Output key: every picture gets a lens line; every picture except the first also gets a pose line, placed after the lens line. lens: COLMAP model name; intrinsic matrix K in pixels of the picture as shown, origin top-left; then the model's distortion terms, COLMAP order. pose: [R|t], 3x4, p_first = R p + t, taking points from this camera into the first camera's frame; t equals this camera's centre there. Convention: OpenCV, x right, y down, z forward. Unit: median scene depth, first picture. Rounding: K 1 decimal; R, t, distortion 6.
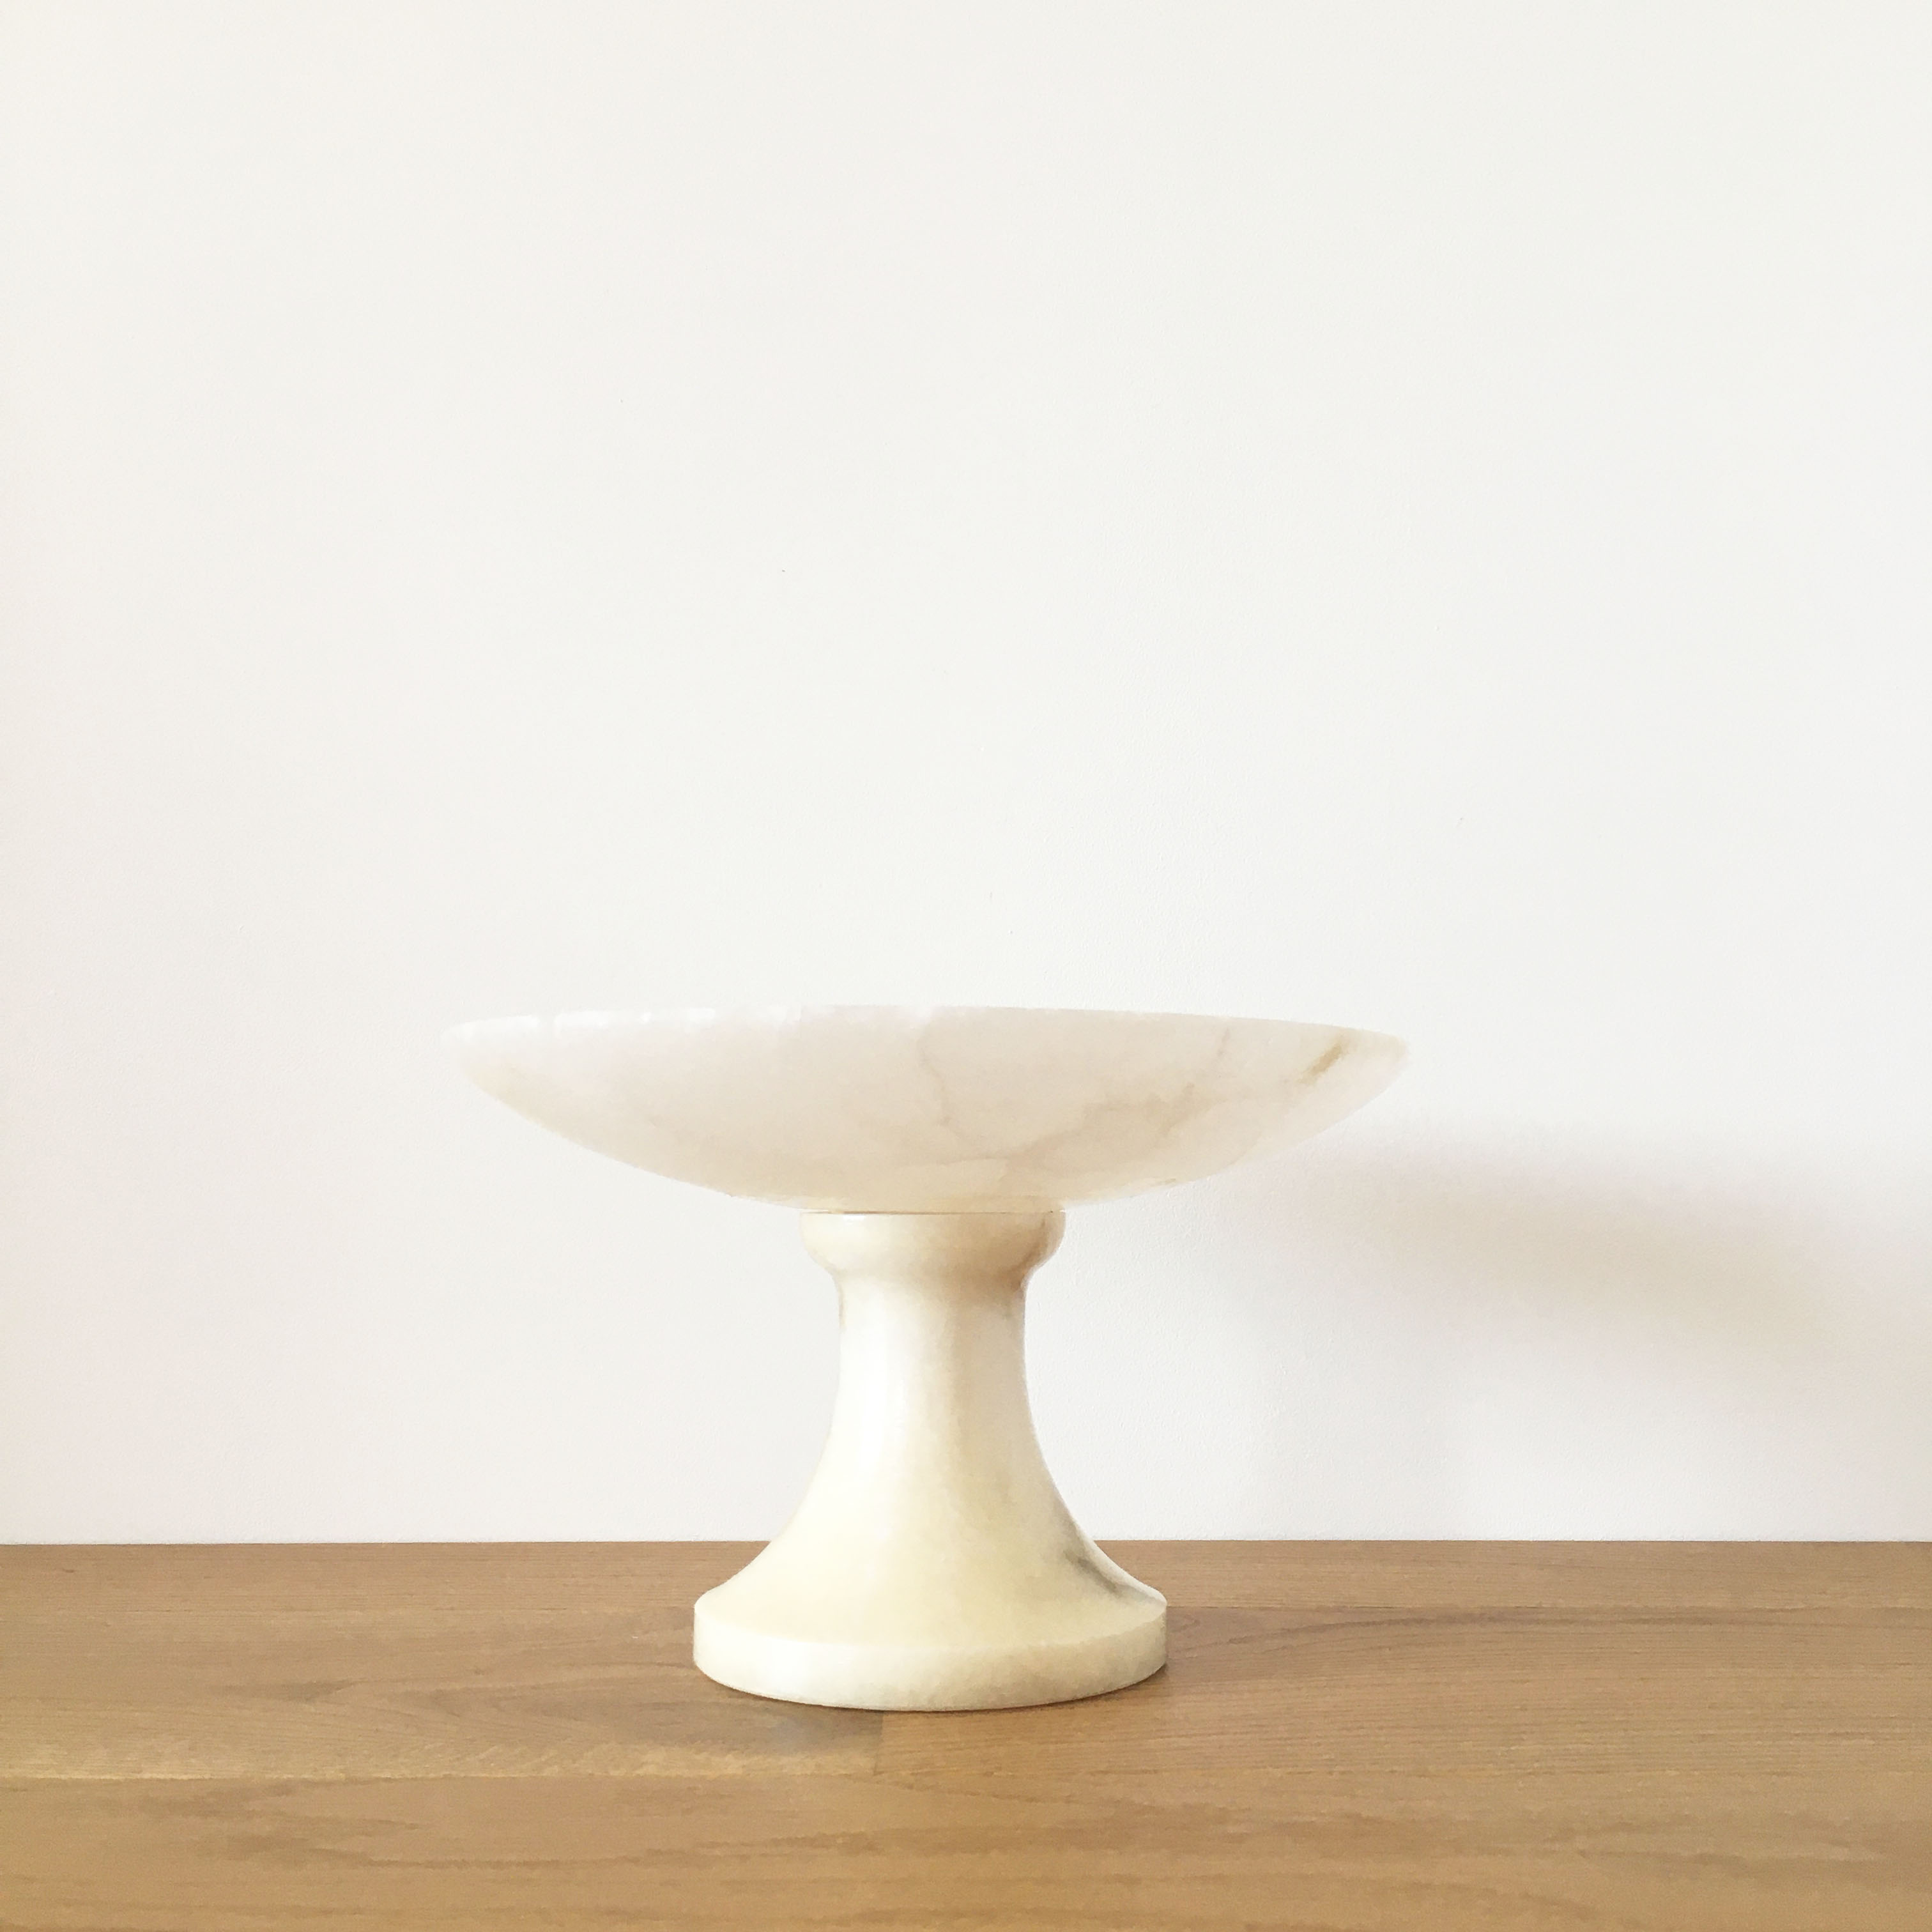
lens RADIAL K [[2221.6, 0, 968.7], [0, 2221.6, 978.3], [0, 0, 1]] dist [0.018304, 0.000000]
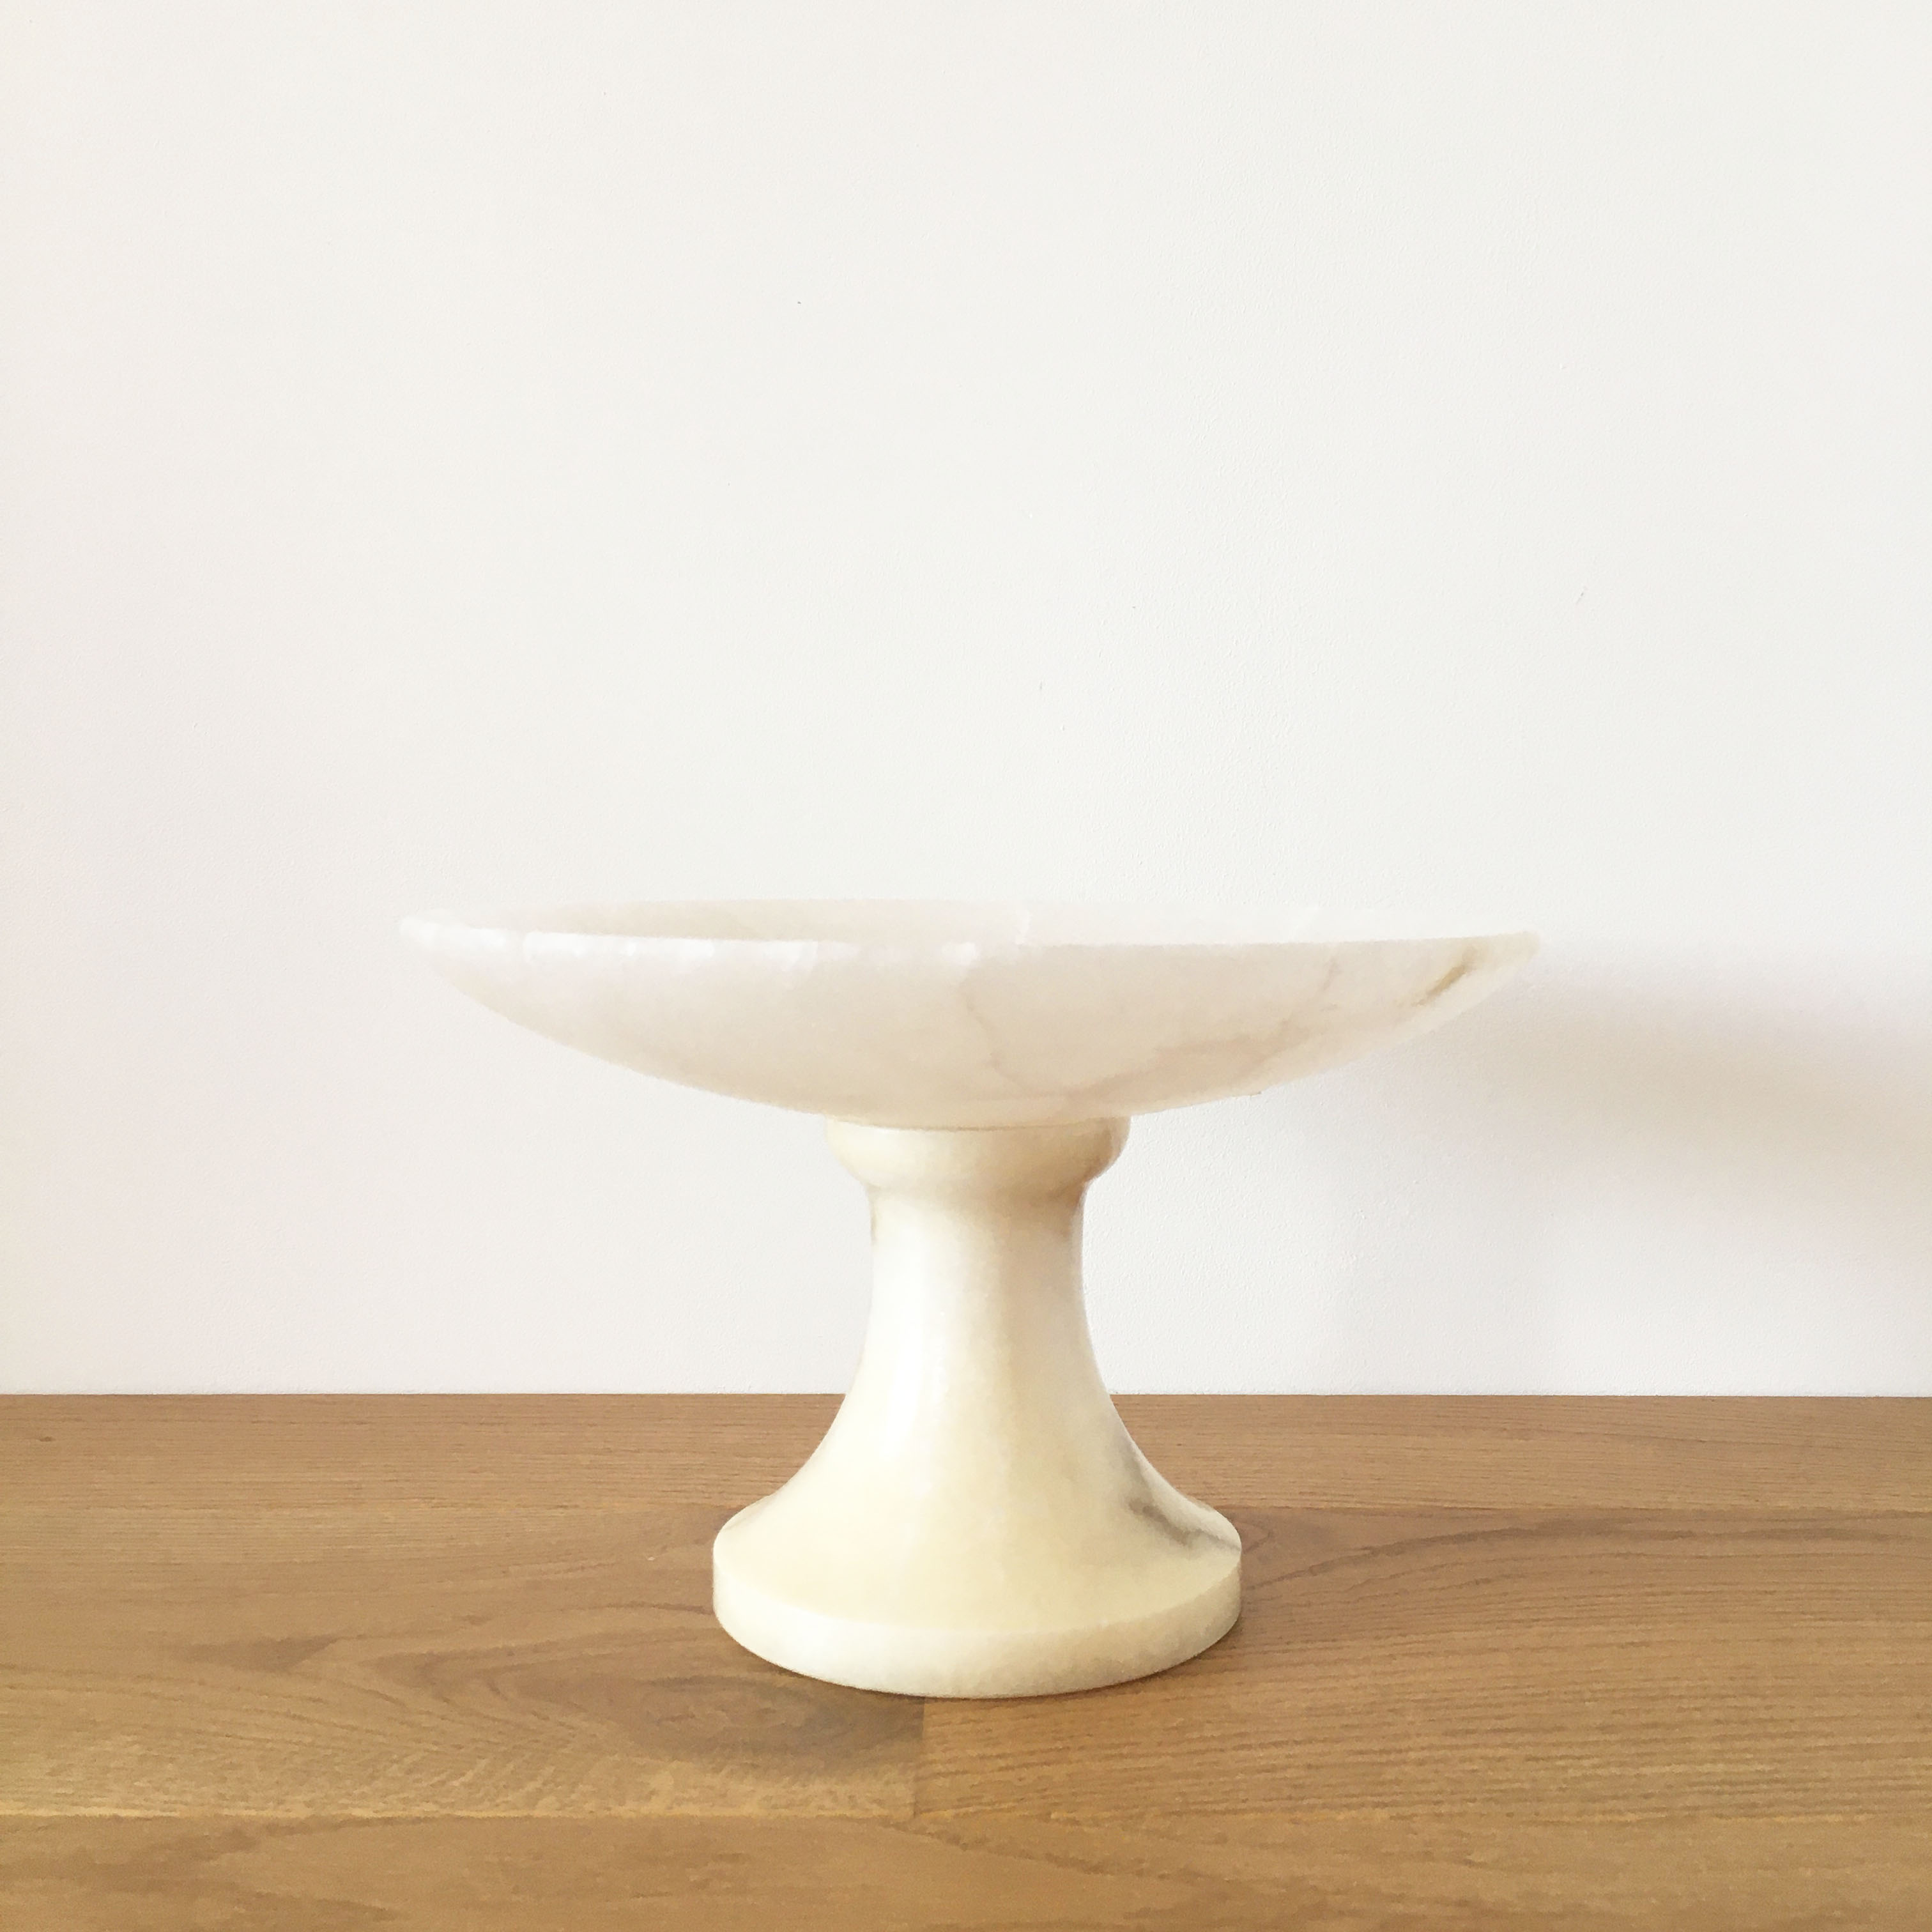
lens RADIAL K [[2221.6, 0, 962.7], [0, 2221.6, 964.5], [0, 0, 1]] dist [0.018304, 0.000000]
pose [[0.999813, -0.000320, -0.019334, -0.005865], [0.003247, 0.988437, 0.151595, -0.093749], [0.019062, -0.151630, 0.988254, 0.167947]]
